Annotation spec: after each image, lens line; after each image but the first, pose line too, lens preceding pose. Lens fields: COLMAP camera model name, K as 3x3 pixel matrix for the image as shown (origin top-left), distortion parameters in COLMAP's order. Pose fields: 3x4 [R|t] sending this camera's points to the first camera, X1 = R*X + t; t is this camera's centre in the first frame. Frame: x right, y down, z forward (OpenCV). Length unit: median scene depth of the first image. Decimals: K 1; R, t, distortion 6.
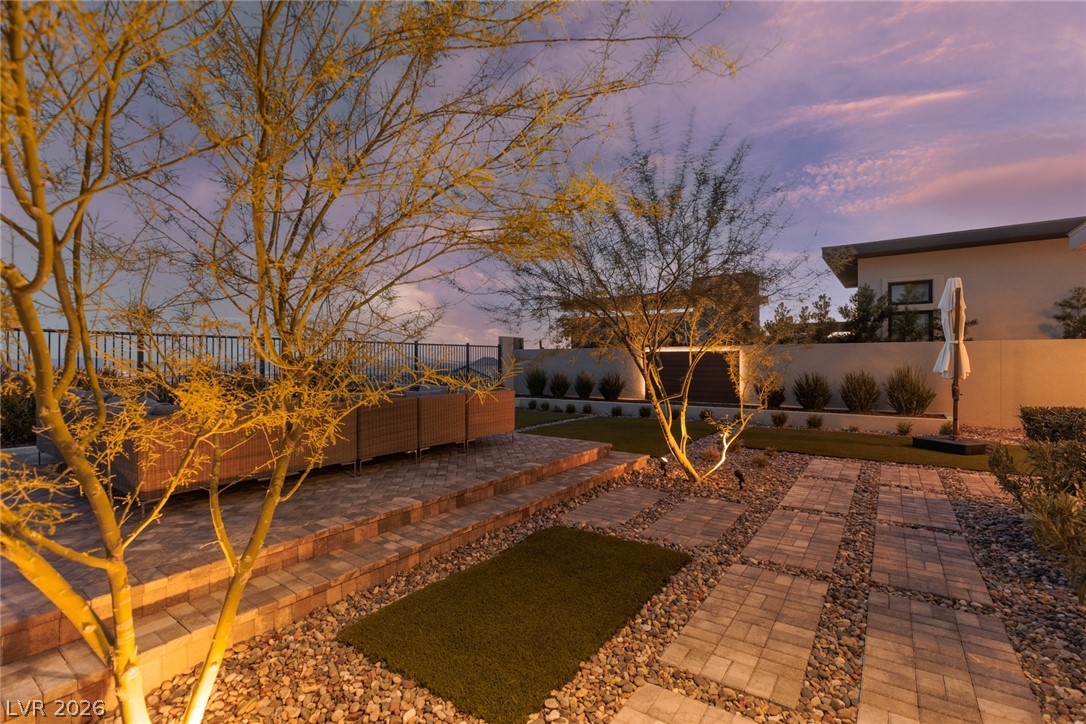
lens RADIAL K [[495.1, 0, 543.0], [0, 495.1, 362.0], [0, 0, 1]] dist [0.002768, 0.000557]
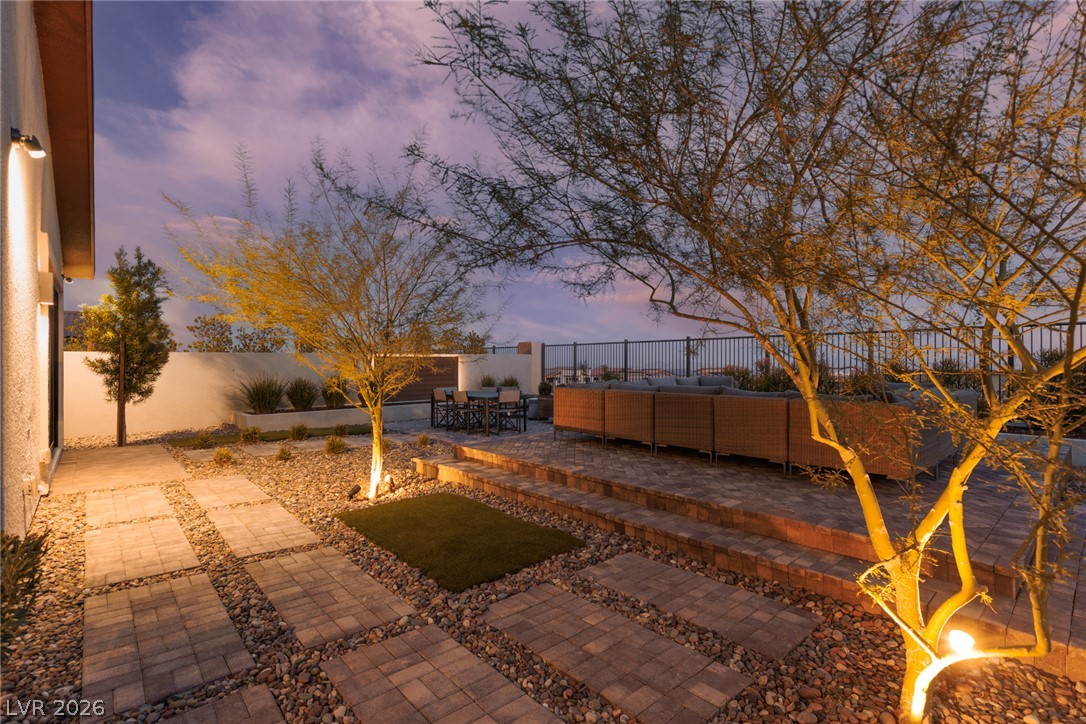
lens RADIAL K [[493.9, 0, 543.0], [0, 493.9, 362.0], [0, 0, 1]] dist [-0.001901, -0.000299]
pose [[-0.221556, 0.003786, -0.975140, 1.231635], [0.008777, 0.999960, 0.001888, 0.004250], [0.975108, -0.008141, -0.221580, 1.522645]]
